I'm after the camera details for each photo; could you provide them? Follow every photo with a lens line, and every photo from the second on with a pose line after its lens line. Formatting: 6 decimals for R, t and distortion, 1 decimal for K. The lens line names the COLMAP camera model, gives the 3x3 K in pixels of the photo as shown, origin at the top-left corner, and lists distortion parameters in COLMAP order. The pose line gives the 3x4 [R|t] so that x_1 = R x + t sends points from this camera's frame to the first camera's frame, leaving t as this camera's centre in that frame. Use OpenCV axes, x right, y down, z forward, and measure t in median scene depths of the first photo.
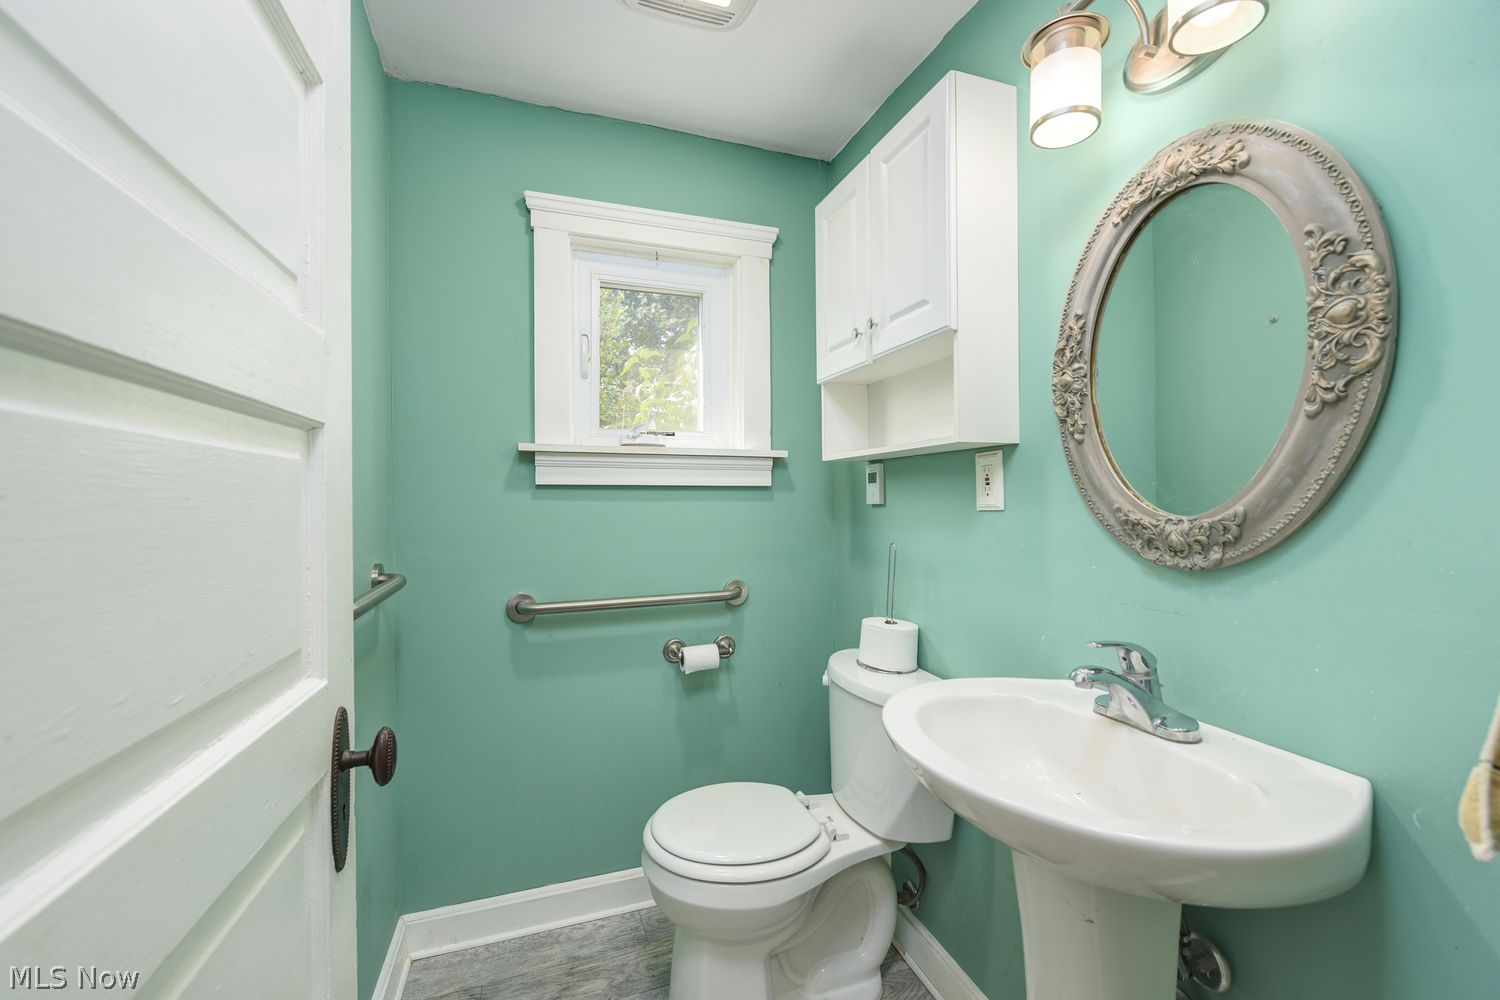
lens RADIAL K [[634.6, 0, 741.9], [0, 634.6, 499.5], [0, 0, 1]] dist [0.001862, -0.000667]
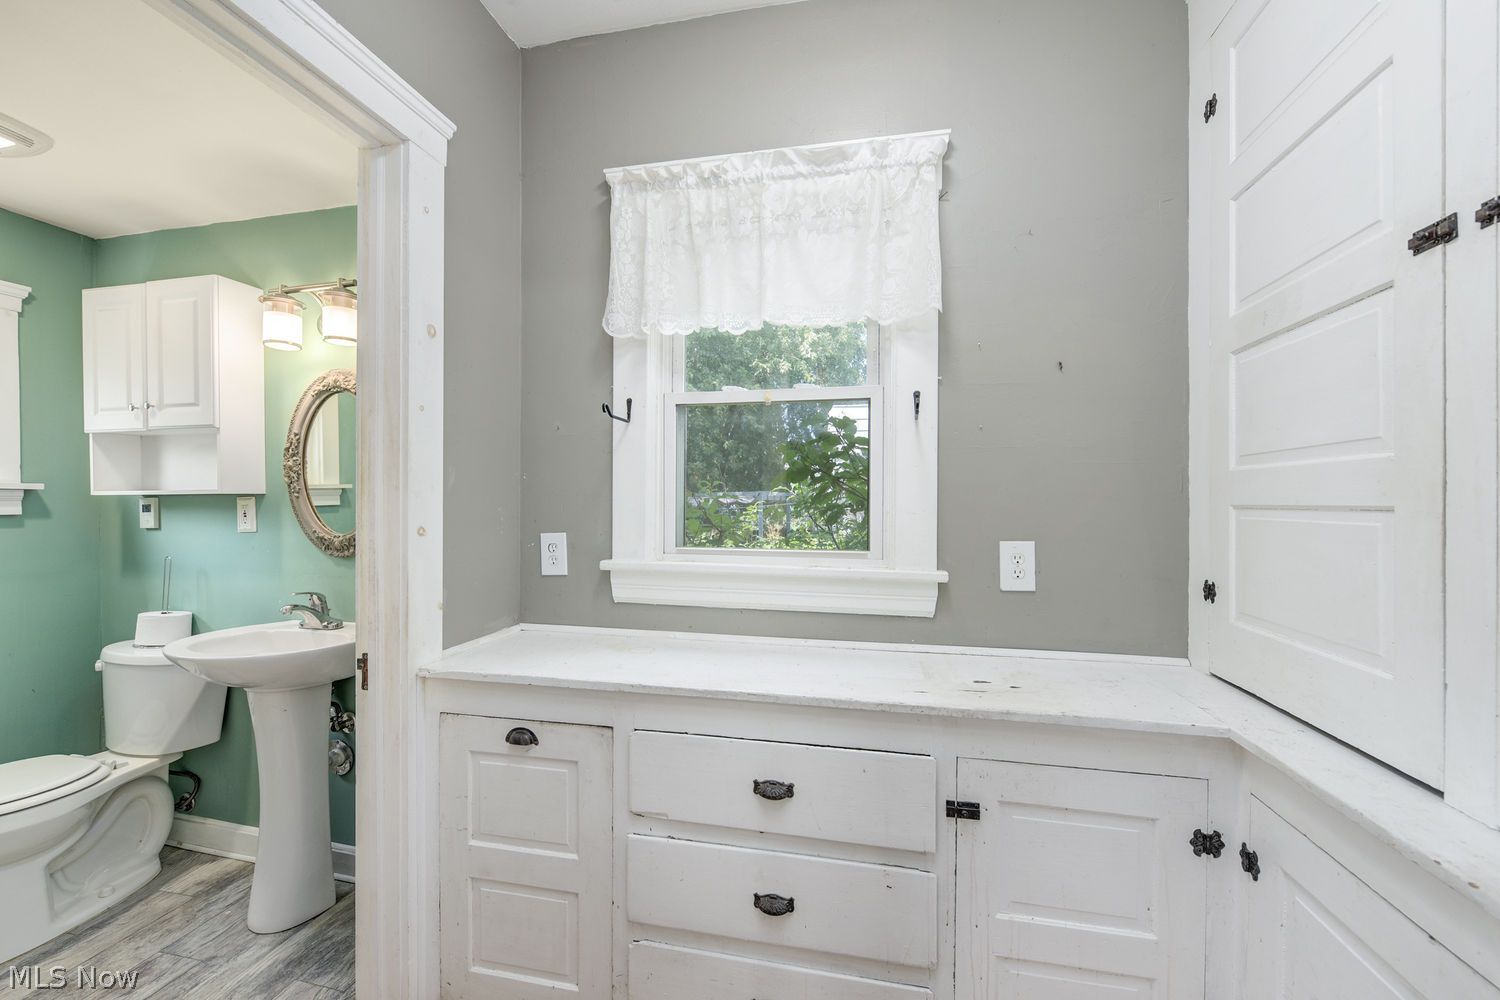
lens RADIAL K [[597.1, 0, 752.9], [0, 597.1, 501.1], [0, 0, 1]] dist [-0.003359, -0.000130]
pose [[0.528306, -0.001401, 0.849053, -0.232375], [0.003302, 0.999994, -0.000404, -0.058420], [-0.849047, 0.003017, 0.528308, -0.940357]]
